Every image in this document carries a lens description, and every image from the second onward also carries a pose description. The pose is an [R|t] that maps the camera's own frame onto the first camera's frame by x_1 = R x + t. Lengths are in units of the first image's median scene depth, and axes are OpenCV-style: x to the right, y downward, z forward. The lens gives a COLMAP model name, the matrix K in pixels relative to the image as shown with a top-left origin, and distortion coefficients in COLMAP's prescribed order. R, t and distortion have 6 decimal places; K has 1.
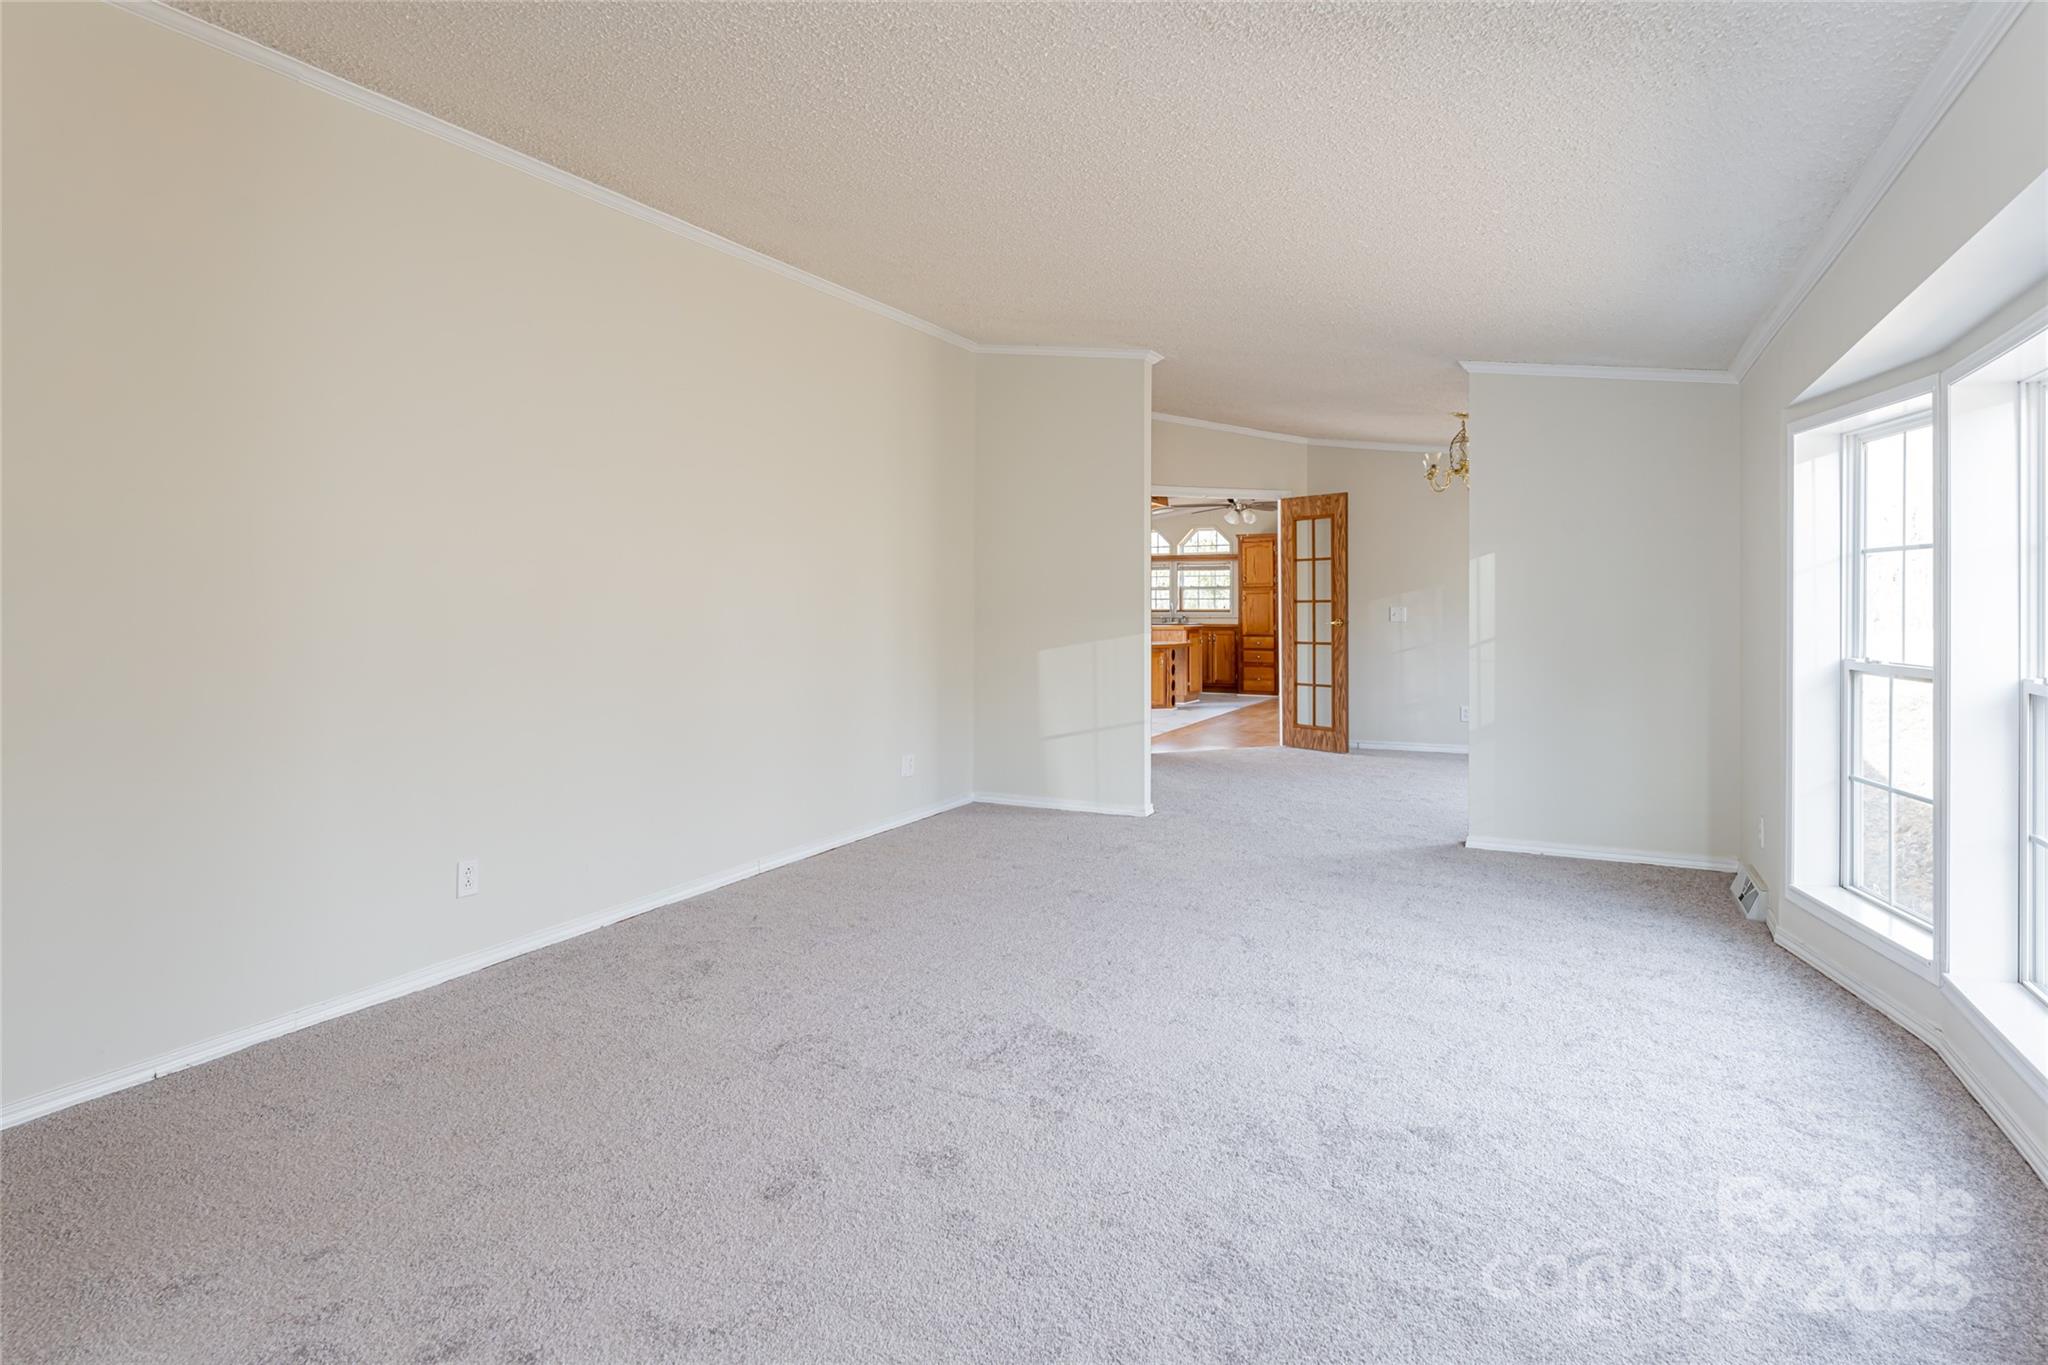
lens RADIAL K [[1064.9, 0, 1024.0], [0, 1064.9, 604.0], [0, 0, 1]] dist [-0.000540, -0.000111]
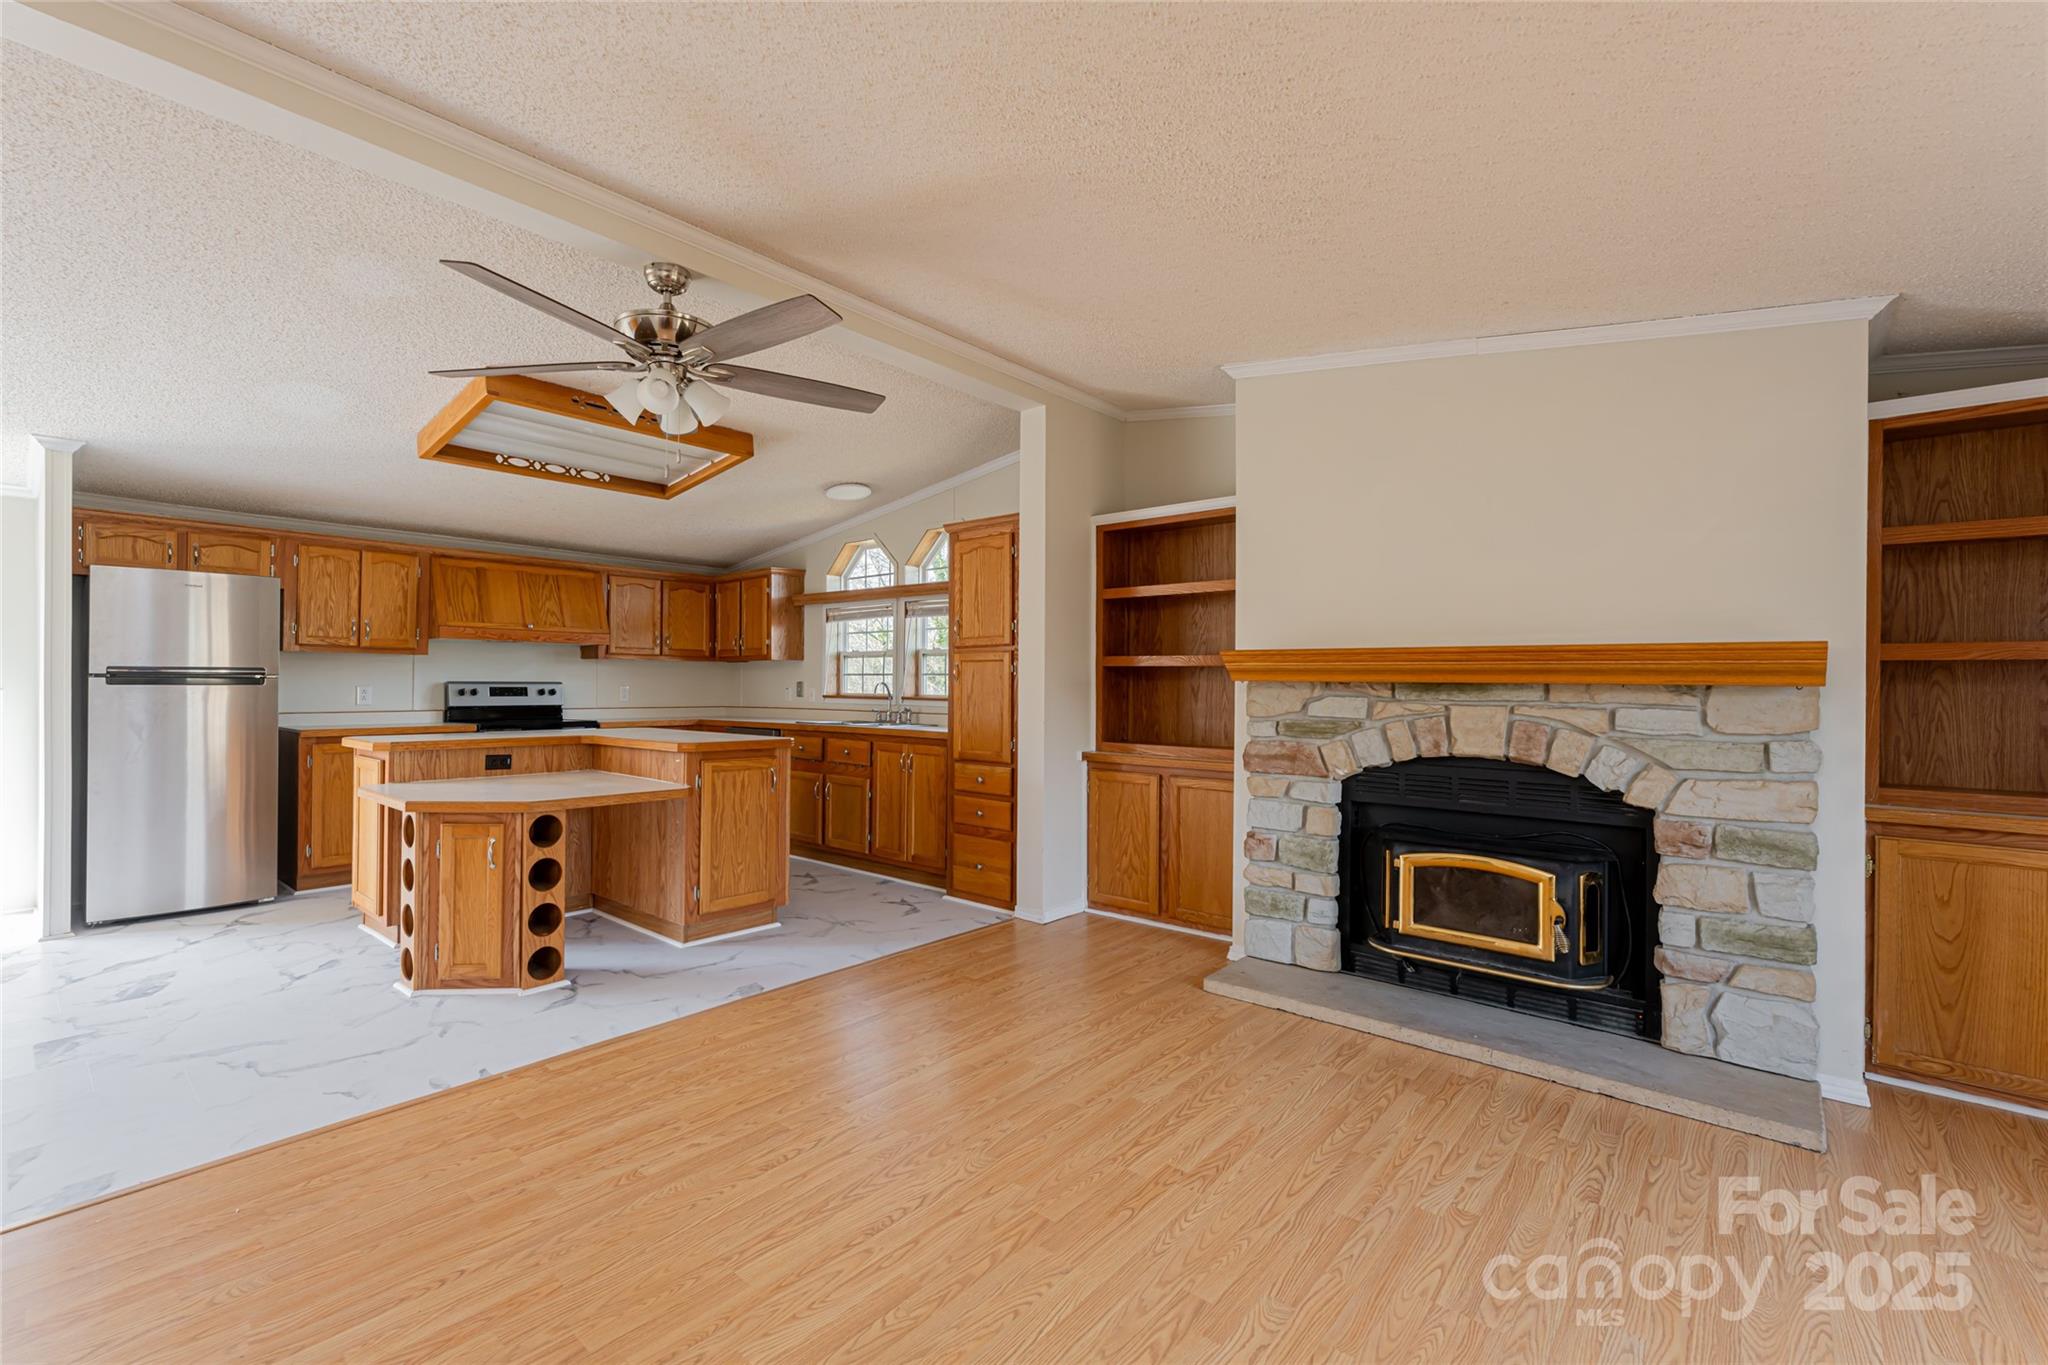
lens RADIAL K [[884.7, 0, 966.3], [0, 884.7, 677.3], [0, 0, 1]] dist [-0.000485, -0.000067]
pose [[0.967131, 0.007236, -0.254177, 0.324562], [-0.008545, 0.999955, -0.004047, -0.002175], [0.254137, 0.006086, 0.967149, 0.711244]]
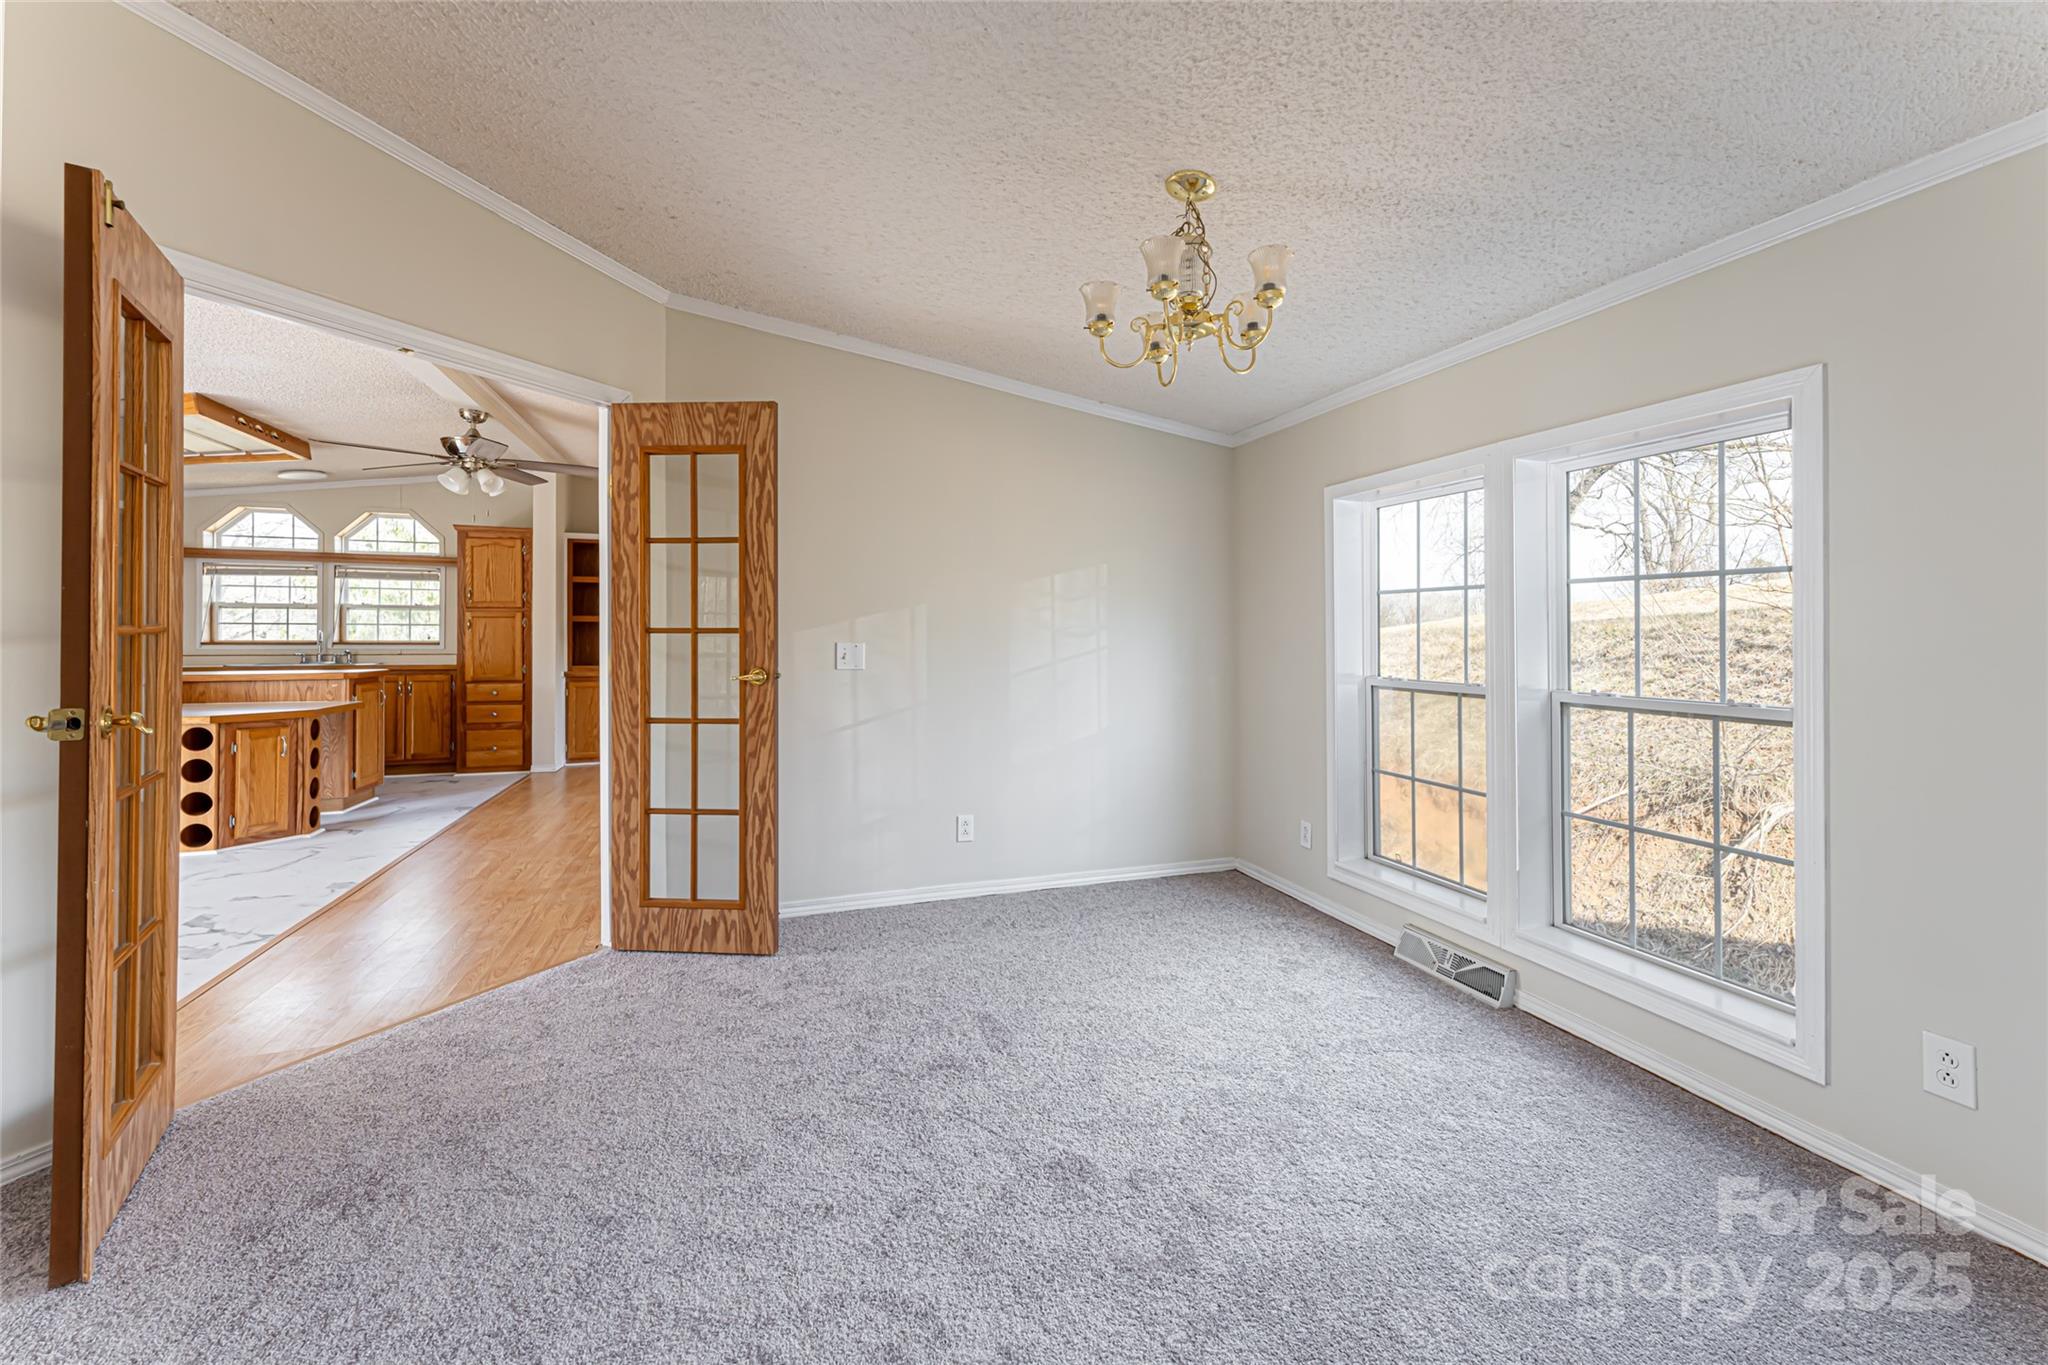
lens RADIAL K [[843.0, 0, 1072.0], [0, 843.0, 632.9], [0, 0, 1]] dist [0.001142, 0.000343]
pose [[0.660130, 0.006573, 0.751123, 0.069359], [-0.006386, 0.999975, -0.003139, -0.000972], [-0.751124, -0.002724, 0.660155, 0.419155]]
